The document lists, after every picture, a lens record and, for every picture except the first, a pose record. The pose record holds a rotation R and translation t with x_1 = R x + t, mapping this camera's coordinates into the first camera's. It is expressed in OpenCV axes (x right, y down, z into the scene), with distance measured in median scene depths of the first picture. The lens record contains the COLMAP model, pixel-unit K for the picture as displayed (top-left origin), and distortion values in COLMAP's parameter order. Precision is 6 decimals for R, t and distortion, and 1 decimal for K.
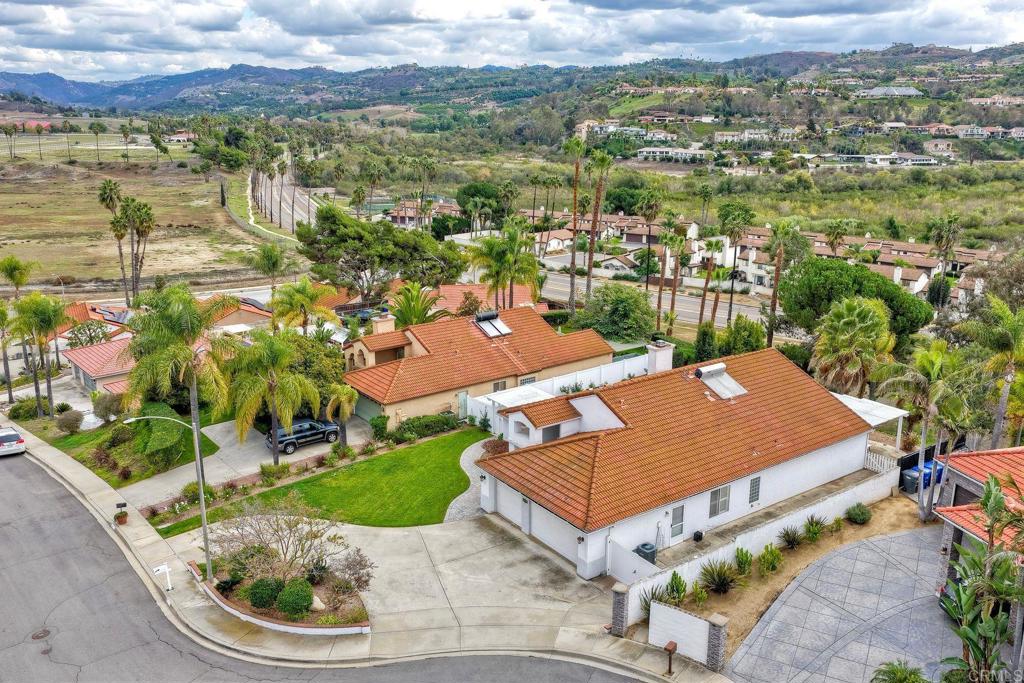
lens RADIAL K [[856.2, 0, 508.9], [0, 856.2, 338.6], [0, 0, 1]] dist [-0.013080, 0.034979]
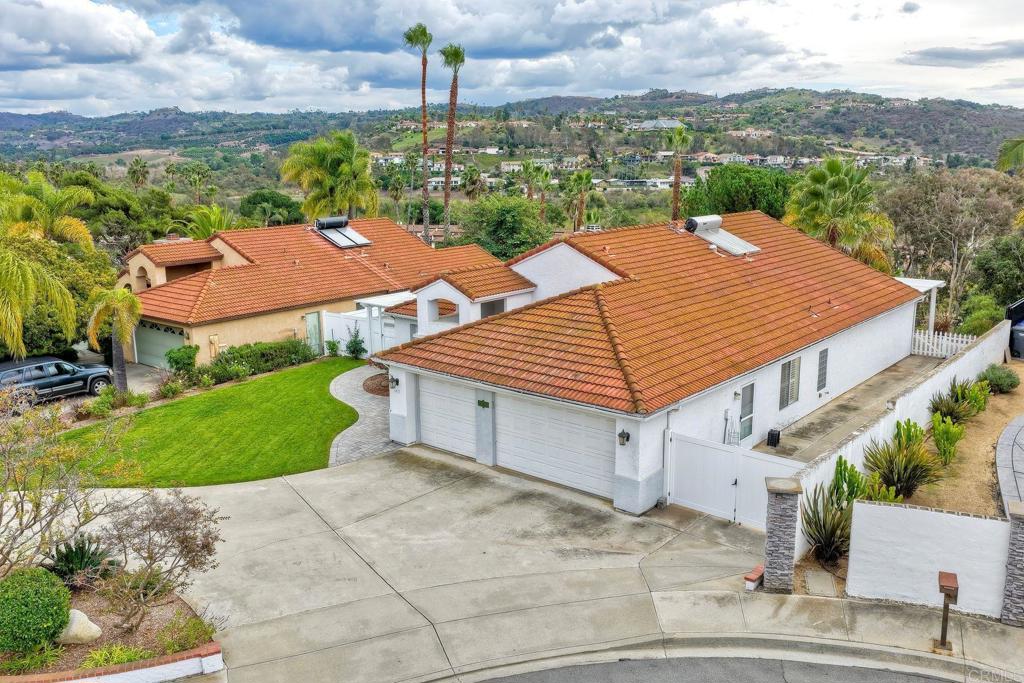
lens RADIAL K [[856.2, 0, 508.4], [0, 856.2, 343.9], [0, 0, 1]] dist [-0.013080, 0.034979]
pose [[0.967101, -0.059440, 0.247351, -0.065506], [0.073590, 0.996116, -0.048351, 0.116954], [-0.243516, 0.064963, 0.967719, 0.299052]]
